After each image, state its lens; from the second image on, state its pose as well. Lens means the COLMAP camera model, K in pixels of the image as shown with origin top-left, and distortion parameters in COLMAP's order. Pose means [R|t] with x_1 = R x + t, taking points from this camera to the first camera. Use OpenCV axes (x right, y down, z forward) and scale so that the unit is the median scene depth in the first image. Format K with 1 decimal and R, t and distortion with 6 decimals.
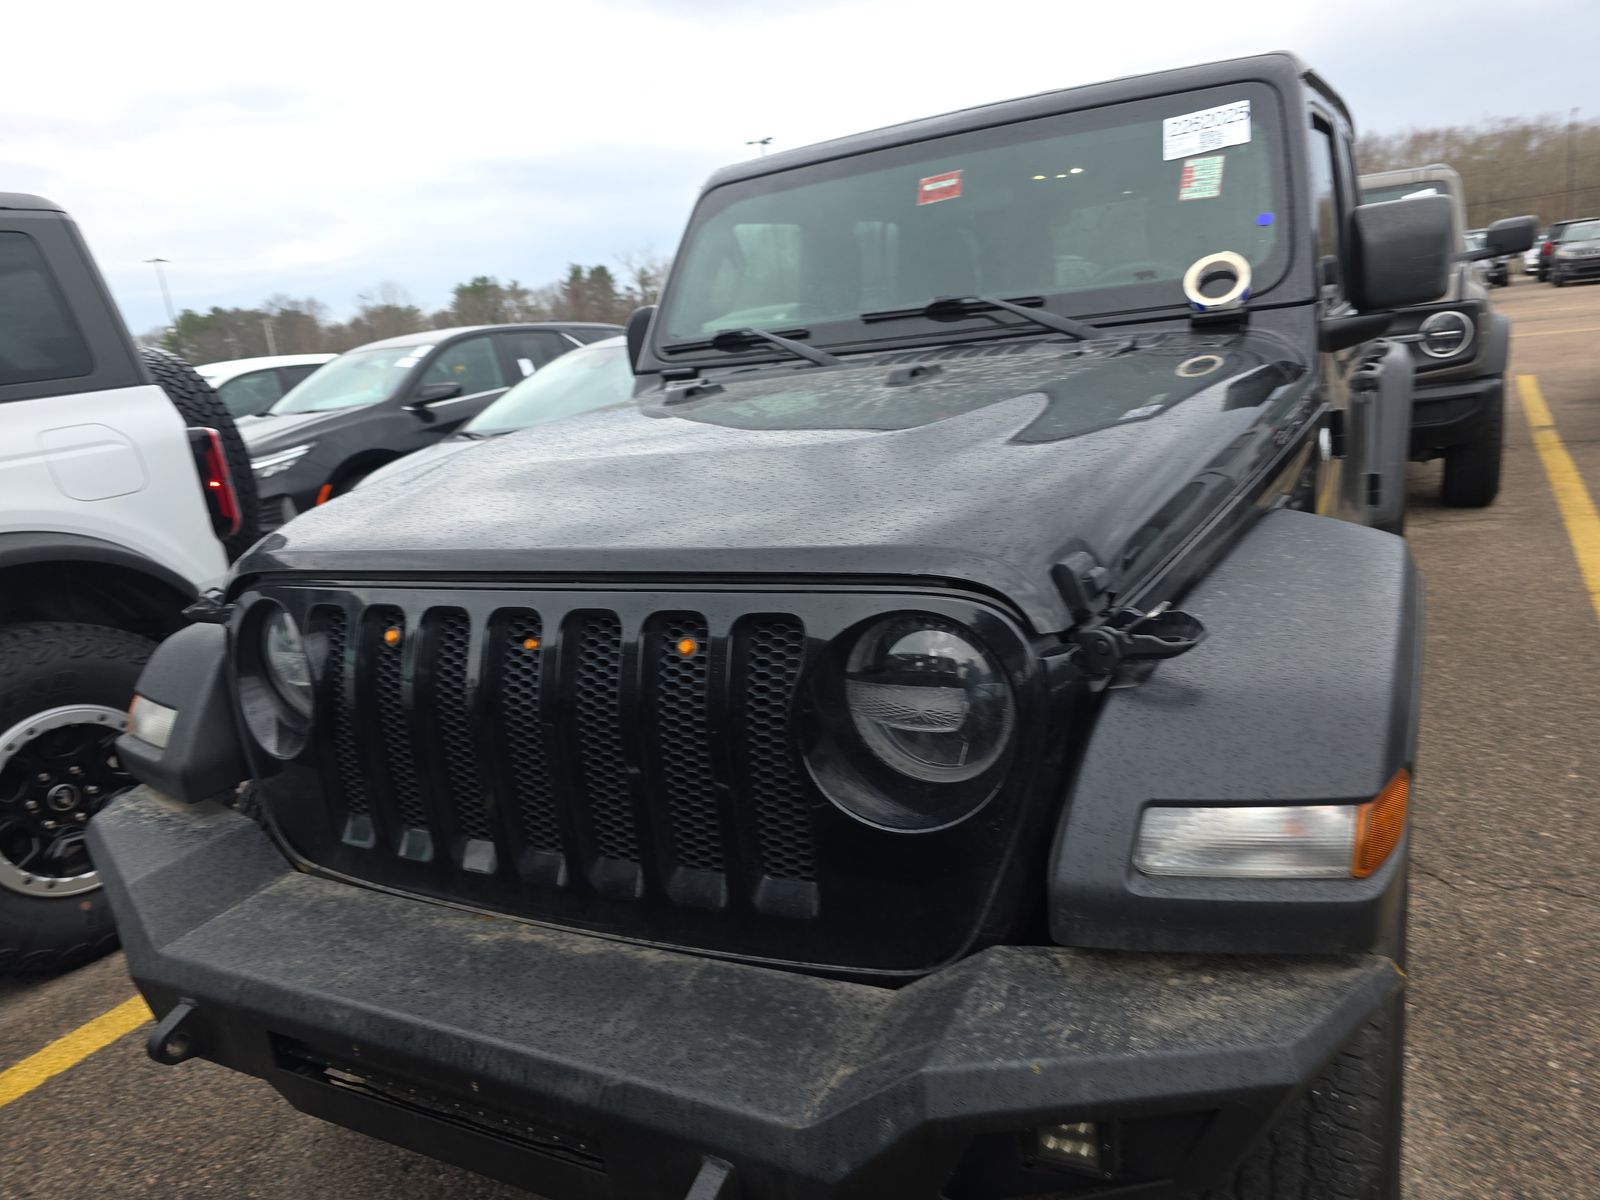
lens RADIAL K [[1071.9, 0, 800.0], [0, 1071.9, 603.7], [0, 0, 1]] dist [0.027460, -0.020642]
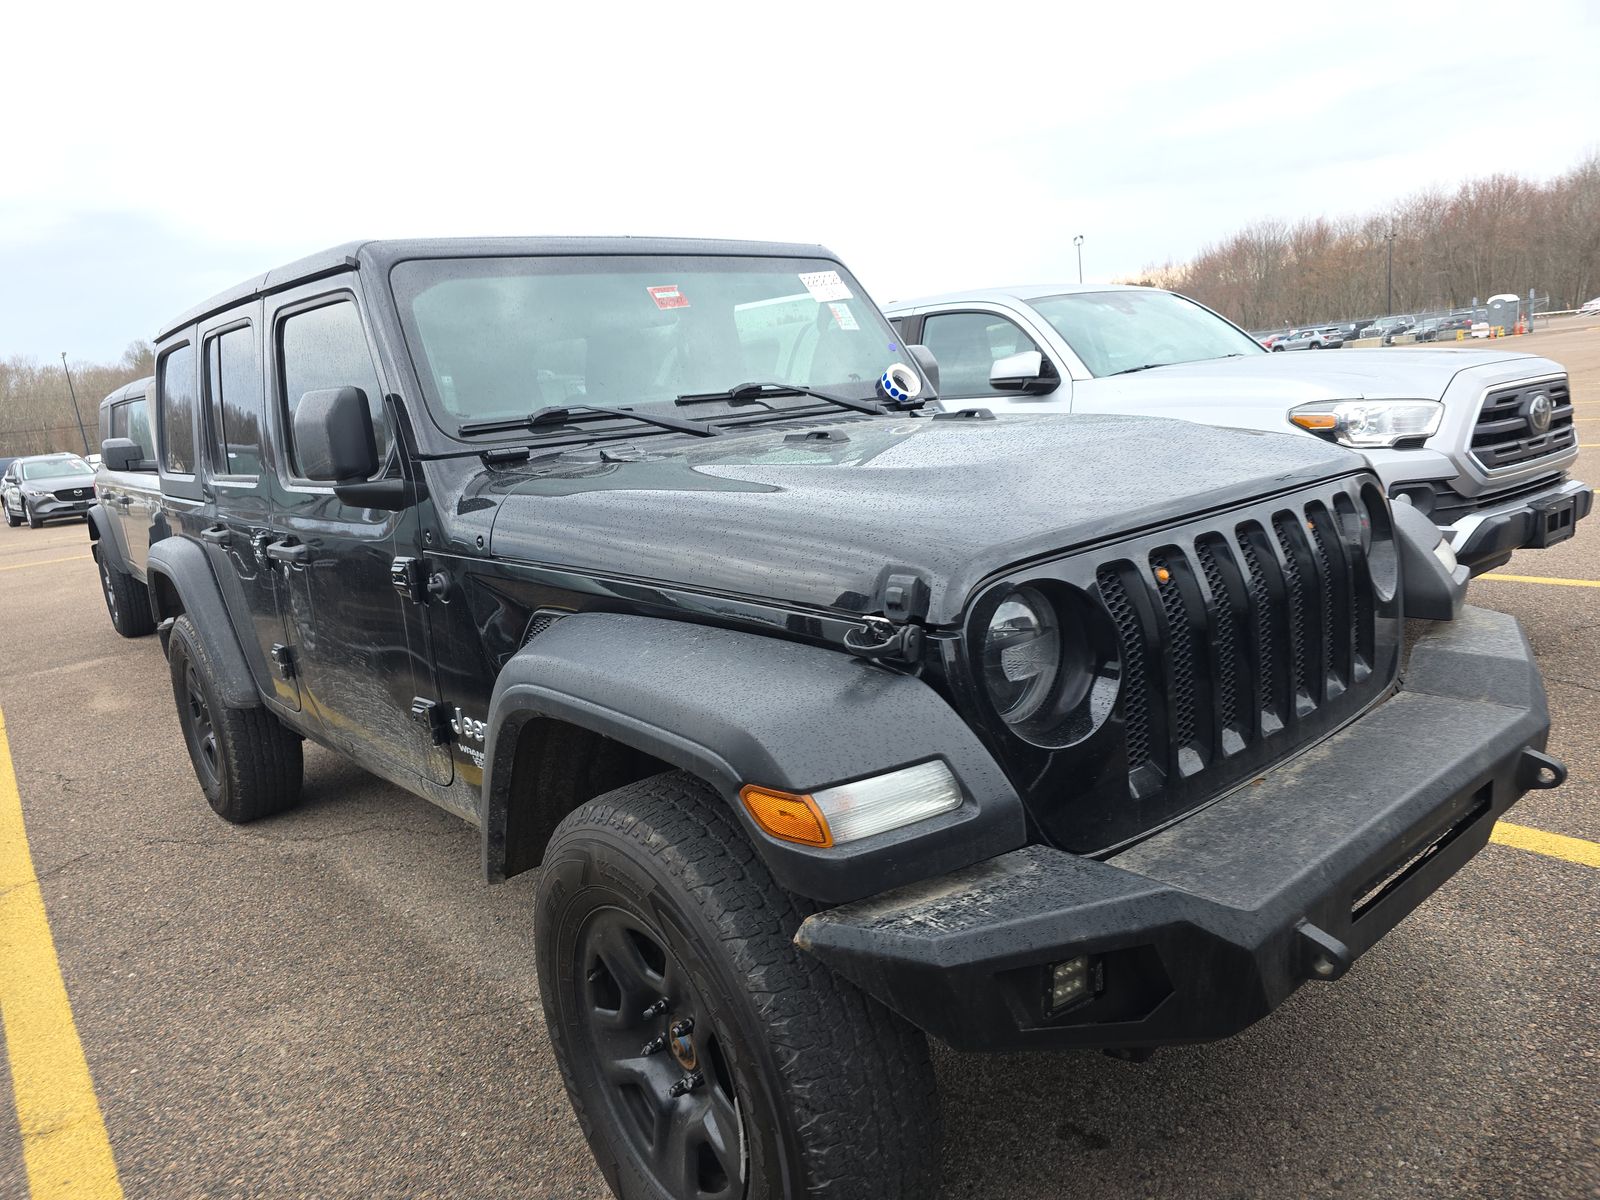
lens RADIAL K [[1071.9, 0, 796.2], [0, 1071.9, 598.1], [0, 0, 1]] dist [0.027460, -0.020642]
pose [[0.403204, -0.094676, 0.910200, -1.097039], [0.281605, 0.959205, -0.024973, -0.017005], [-0.870704, 0.266386, 0.413416, 0.616107]]
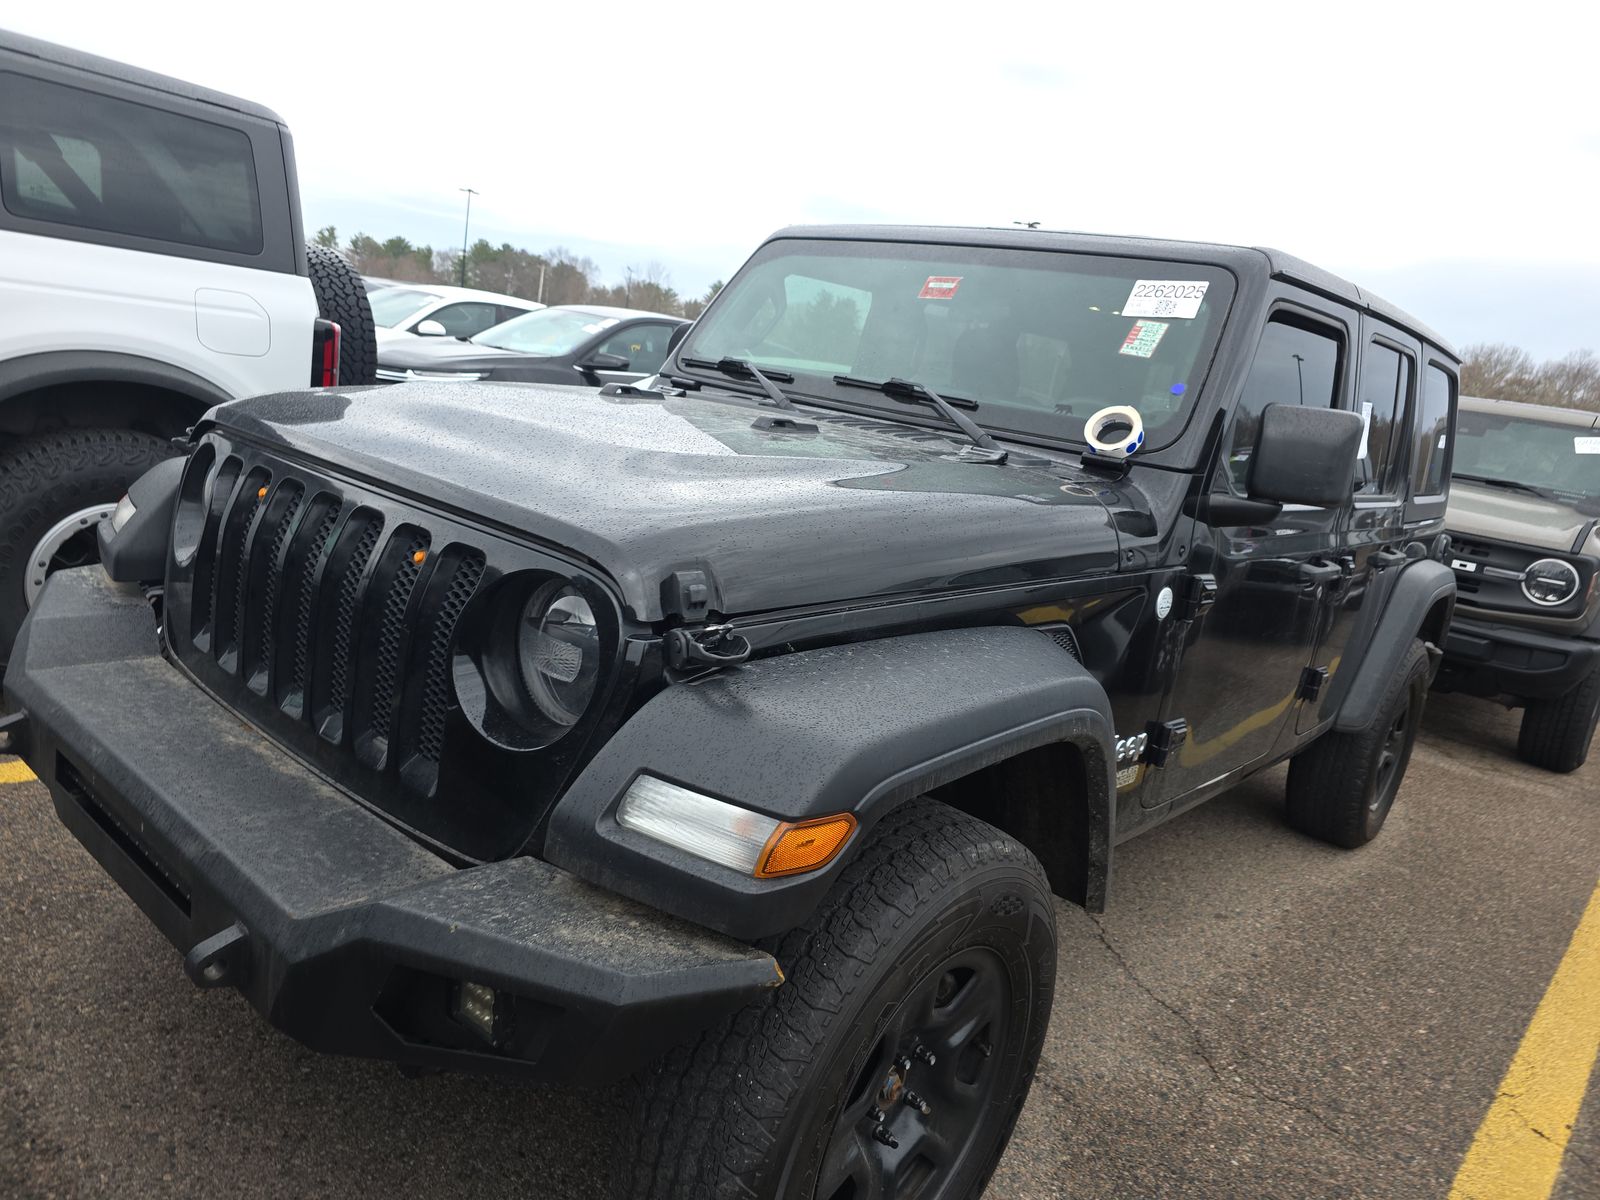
lens RADIAL K [[1071.9, 0, 788.3], [0, 1071.9, 567.8], [0, 0, 1]] dist [0.027460, -0.020642]
pose [[0.937523, 0.301931, -0.172880, 0.309400], [-0.313962, 0.948300, -0.046419, -0.014567], [0.149927, 0.097796, 0.983848, -0.100119]]
